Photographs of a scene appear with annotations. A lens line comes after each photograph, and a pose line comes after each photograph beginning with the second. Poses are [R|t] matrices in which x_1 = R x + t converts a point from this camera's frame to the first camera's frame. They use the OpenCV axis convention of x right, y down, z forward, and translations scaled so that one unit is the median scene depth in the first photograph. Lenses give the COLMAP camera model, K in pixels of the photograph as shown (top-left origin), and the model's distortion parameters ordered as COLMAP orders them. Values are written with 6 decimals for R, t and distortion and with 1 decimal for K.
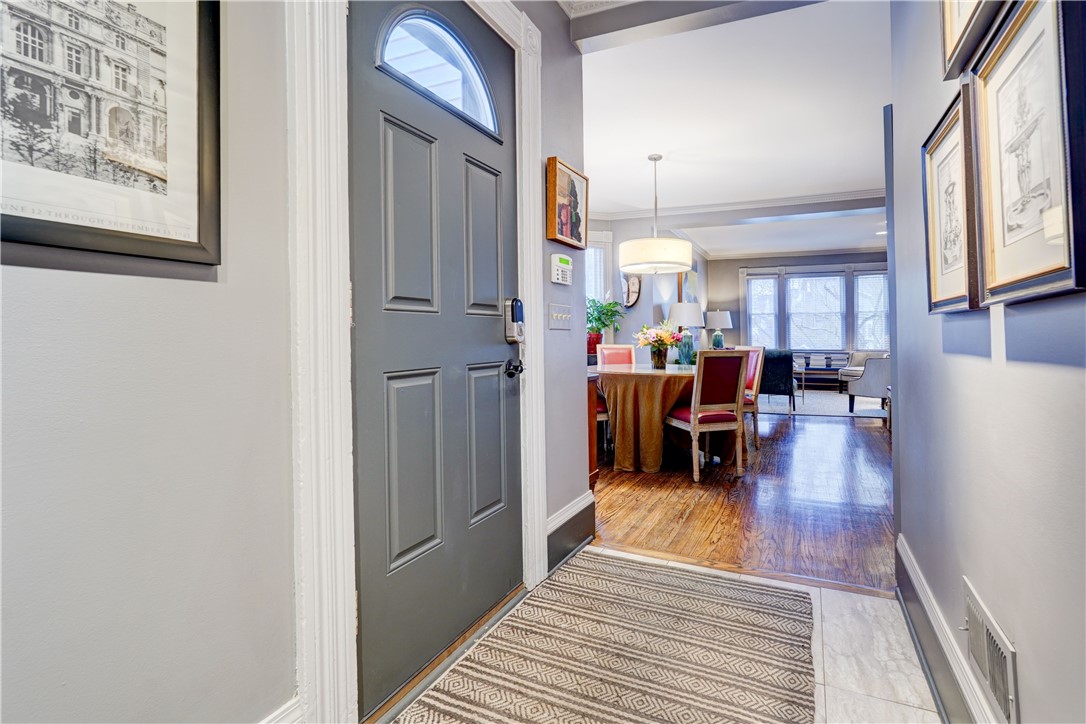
lens RADIAL K [[497.6, 0, 539.6], [0, 497.6, 334.1], [0, 0, 1]] dist [-0.000031, 0.000115]
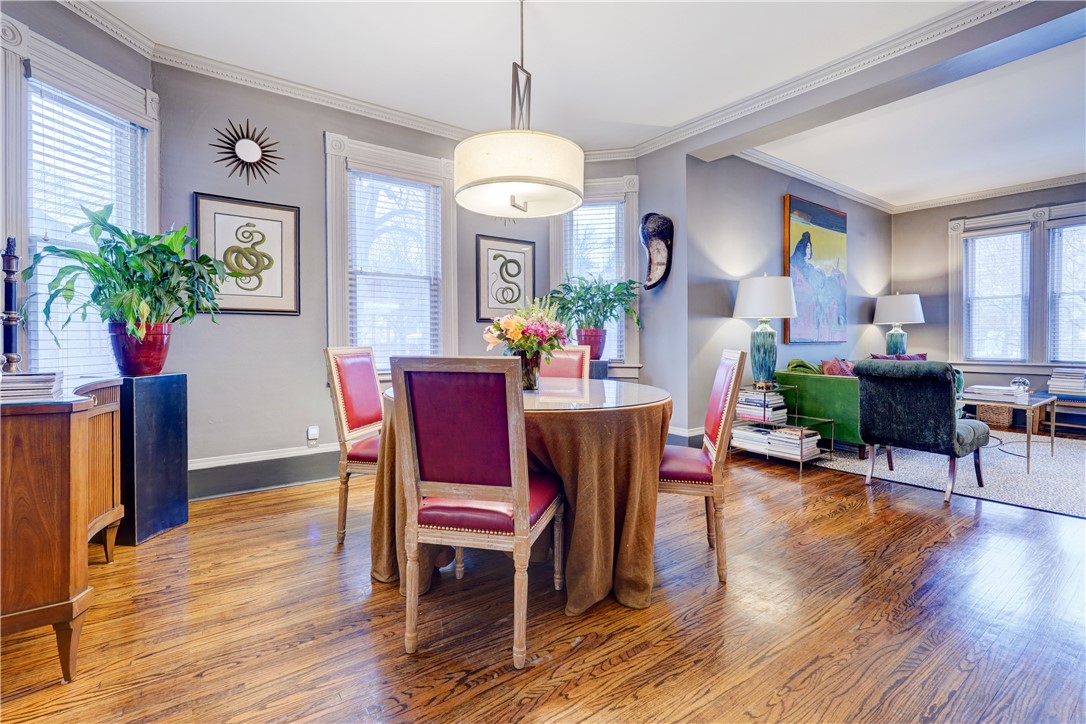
lens RADIAL K [[502.0, 0, 537.0], [0, 502.0, 351.0], [0, 0, 1]] dist [-0.001429, 0.000729]
pose [[0.896410, 0.017272, -0.442889, 0.283675], [-0.004315, 0.999533, 0.030246, 0.007050], [0.443205, -0.025201, 0.896066, 0.306839]]
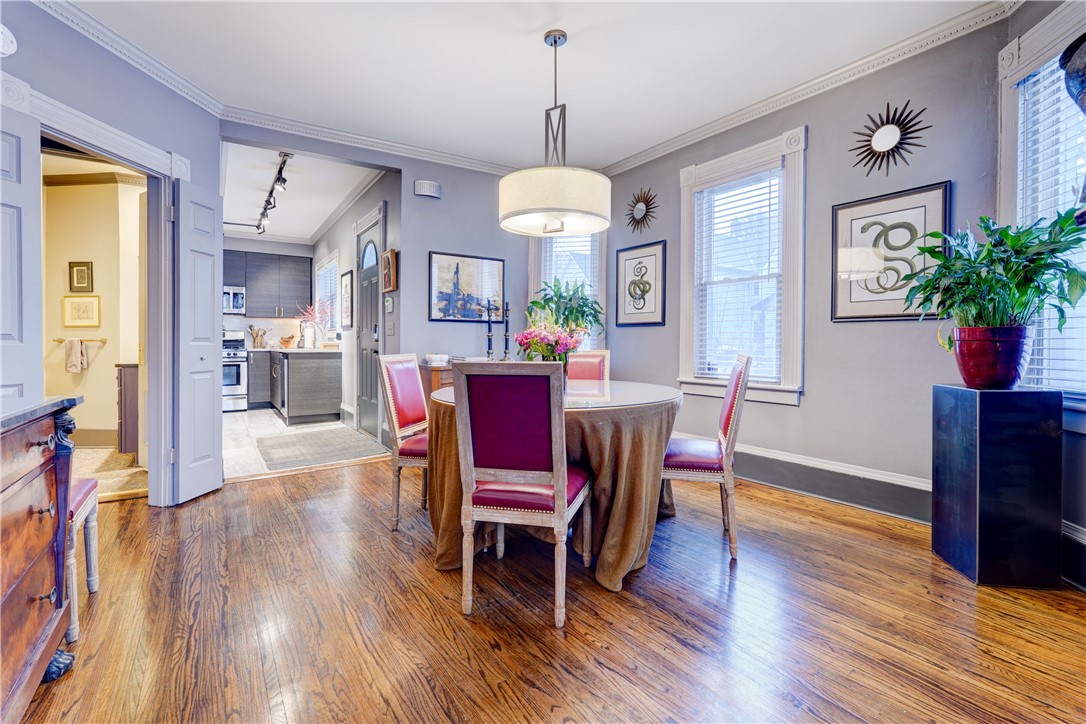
lens RADIAL K [[502.0, 0, 537.0], [0, 502.0, 351.0], [0, 0, 1]] dist [-0.001429, 0.000729]
pose [[-0.485757, 0.026698, -0.873686, 0.450380], [0.007420, 0.999623, 0.026421, 0.002960], [0.874062, 0.006351, -0.485773, 0.738147]]
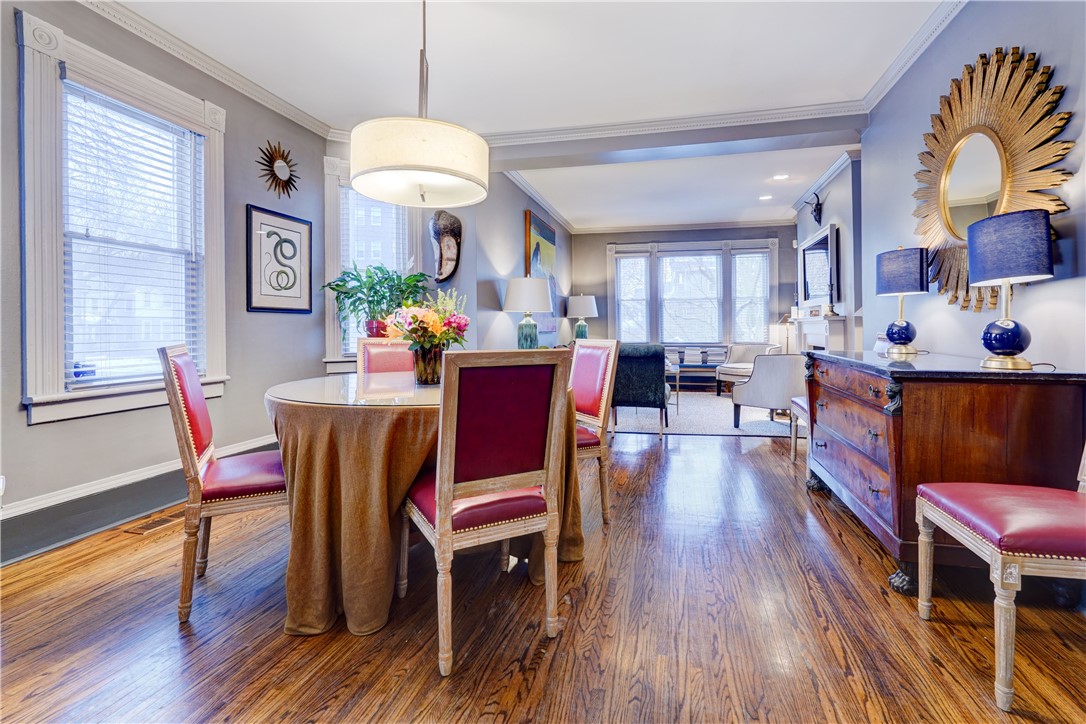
lens RADIAL K [[499.6, 0, 564.0], [0, 499.6, 327.3], [0, 0, 1]] dist [0.000950, 0.000838]
pose [[0.964274, 0.000041, 0.264909, 0.140204], [-0.000150, 1.000000, 0.000392, 0.006054], [-0.264908, -0.000418, 0.964273, 0.271279]]
